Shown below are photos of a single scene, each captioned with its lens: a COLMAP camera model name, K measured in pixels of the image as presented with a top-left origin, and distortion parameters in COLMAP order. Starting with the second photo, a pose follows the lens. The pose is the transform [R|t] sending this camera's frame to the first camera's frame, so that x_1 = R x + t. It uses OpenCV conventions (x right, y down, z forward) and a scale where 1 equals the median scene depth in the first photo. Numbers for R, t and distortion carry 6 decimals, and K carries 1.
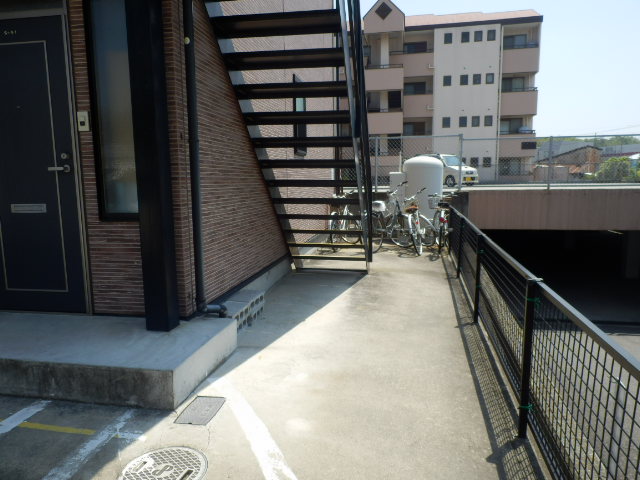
lens RADIAL K [[433.8, 0, 320.0], [0, 433.8, 240.0], [0, 0, 1]] dist [-0.003440, -0.000726]
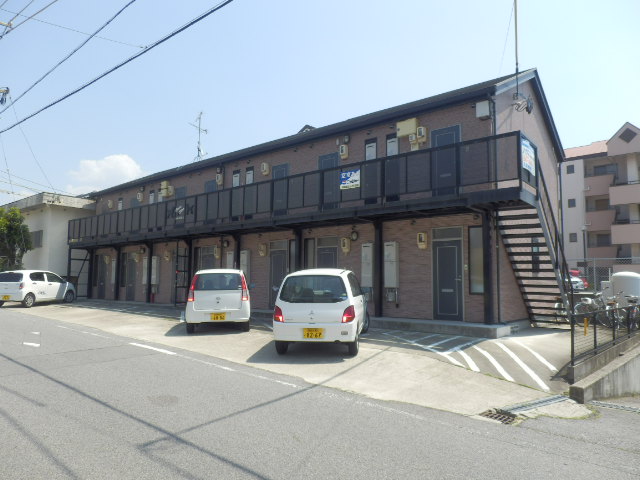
lens RADIAL K [[433.8, 0, 320.0], [0, 433.8, 240.0], [0, 0, 1]] dist [-0.003440, -0.000726]
pose [[0.859949, -0.028706, -0.509572, 0.259599], [-0.092349, 0.973185, -0.210670, 0.375323], [0.501956, 0.228224, 0.834239, -2.630508]]
